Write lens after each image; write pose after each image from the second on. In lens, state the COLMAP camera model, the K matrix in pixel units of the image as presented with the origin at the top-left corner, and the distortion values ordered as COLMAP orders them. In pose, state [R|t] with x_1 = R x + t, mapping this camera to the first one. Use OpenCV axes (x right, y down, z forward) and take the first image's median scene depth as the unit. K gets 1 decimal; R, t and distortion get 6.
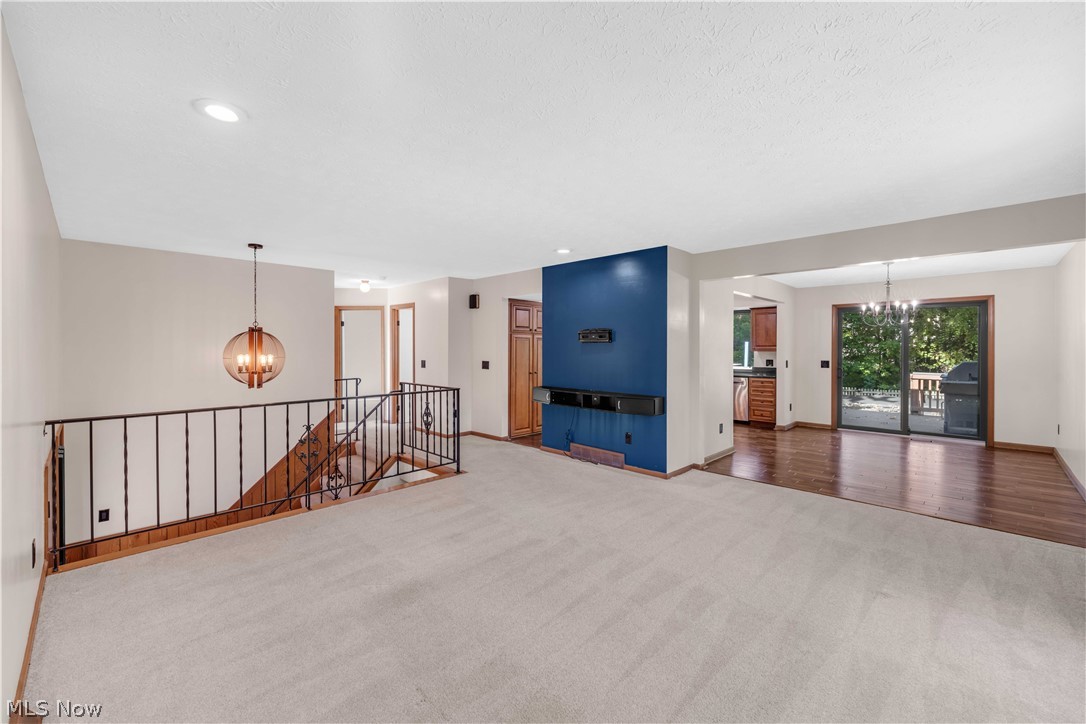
lens RADIAL K [[446.0, 0, 563.1], [0, 446.0, 349.1], [0, 0, 1]] dist [0.010458, 0.000086]
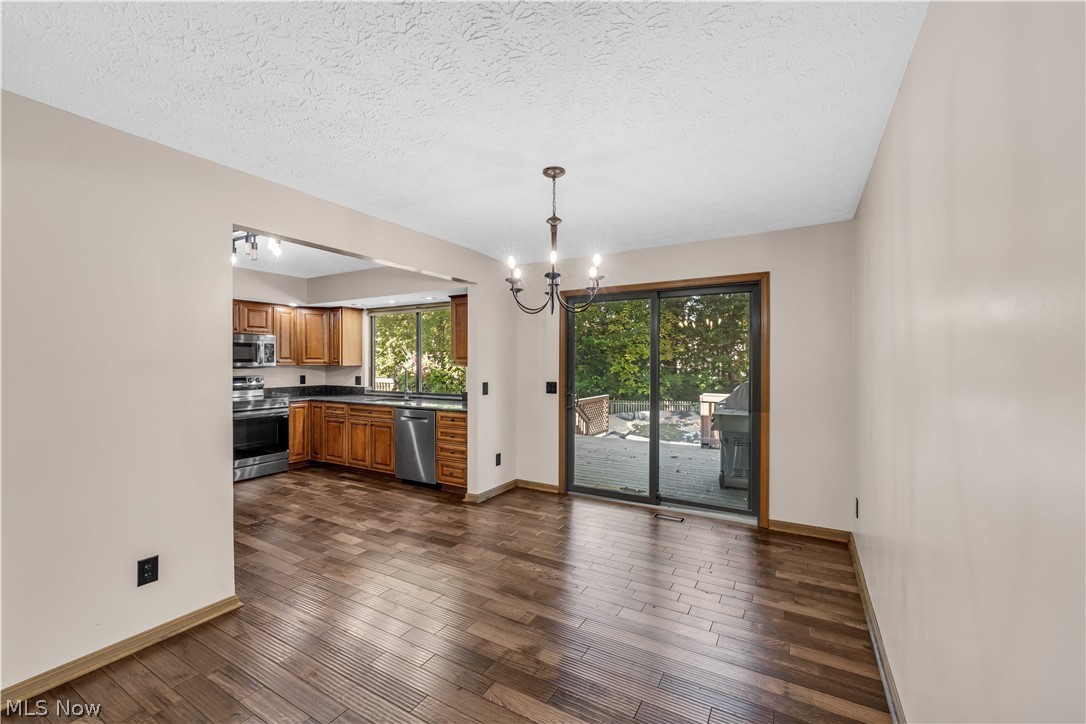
lens RADIAL K [[447.0, 0, 545.3], [0, 447.0, 361.2], [0, 0, 1]] dist [-0.001713, -0.000290]
pose [[0.974058, 0.001306, 0.226295, 0.537696], [-0.000284, 0.999990, -0.004551, 0.000333], [-0.226299, 0.004369, 0.974048, 0.494865]]
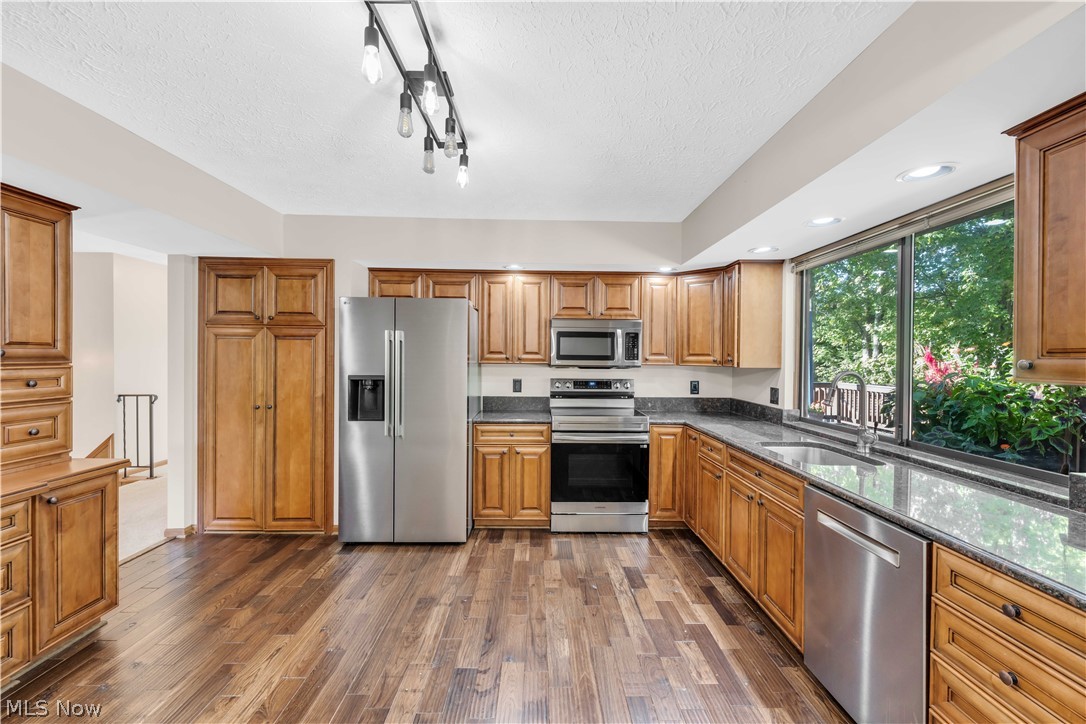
lens RADIAL K [[447.0, 0, 545.3], [0, 447.0, 361.2], [0, 0, 1]] dist [-0.001713, -0.000290]
pose [[0.692079, 0.012917, -0.721706, 0.553105], [-0.010806, 0.999913, 0.007533, -0.003420], [0.721741, 0.002585, 0.692158, 0.997377]]
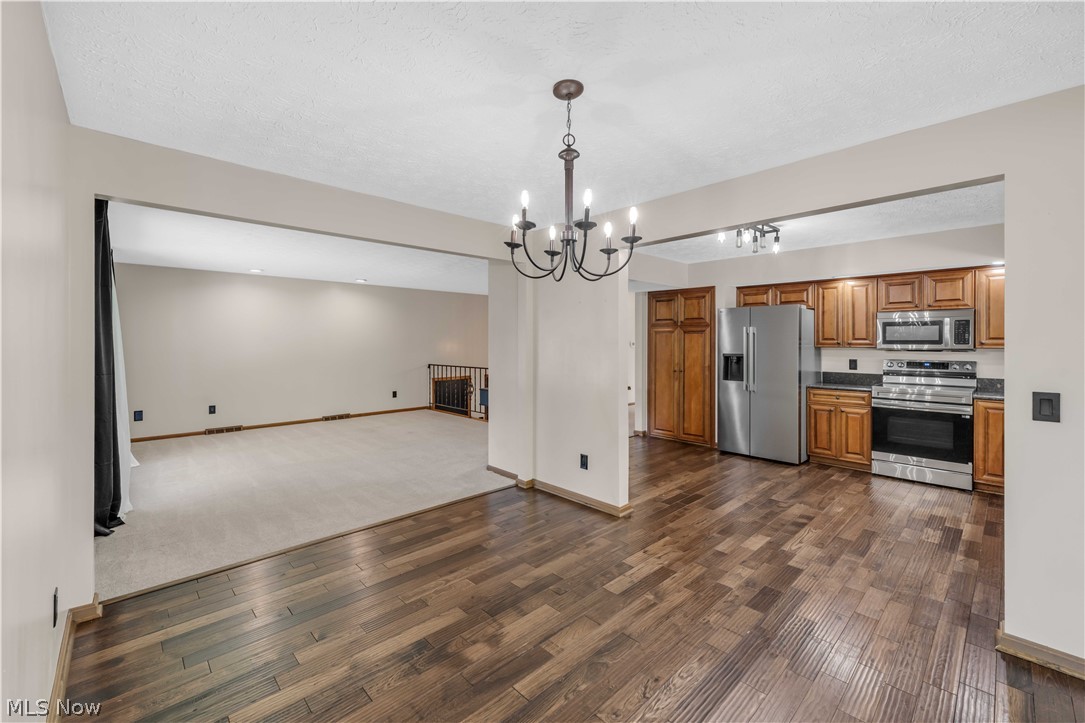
lens RADIAL K [[450.6, 0, 543.5], [0, 450.6, 343.2], [0, 0, 1]] dist [-0.000674, -0.000011]
pose [[-0.062456, 0.002401, -0.998045, 0.939566], [-0.003136, 0.999992, 0.002602, -0.002707], [0.998043, 0.003292, -0.062448, 0.890499]]
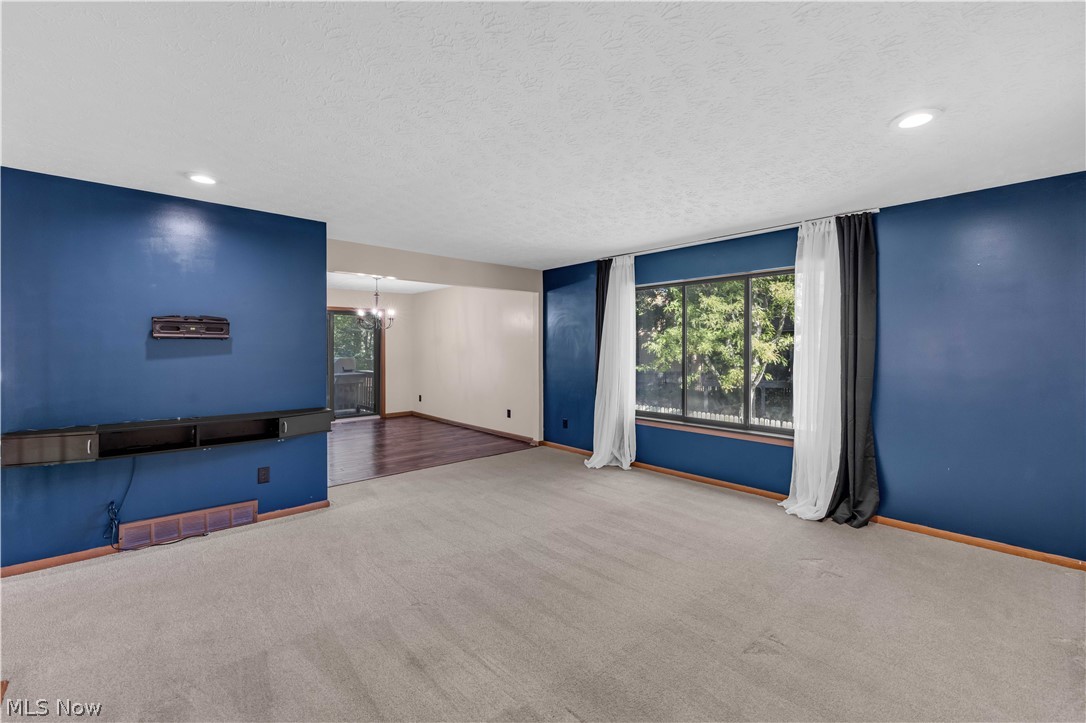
lens RADIAL K [[447.0, 0, 545.3], [0, 447.0, 360.7], [0, 0, 1]] dist [-0.001713, -0.000290]
pose [[0.090424, -0.029410, 0.995469, -0.388118], [0.003495, 0.999567, 0.029214, -0.000740], [-0.995897, 0.000837, 0.090488, 0.372380]]
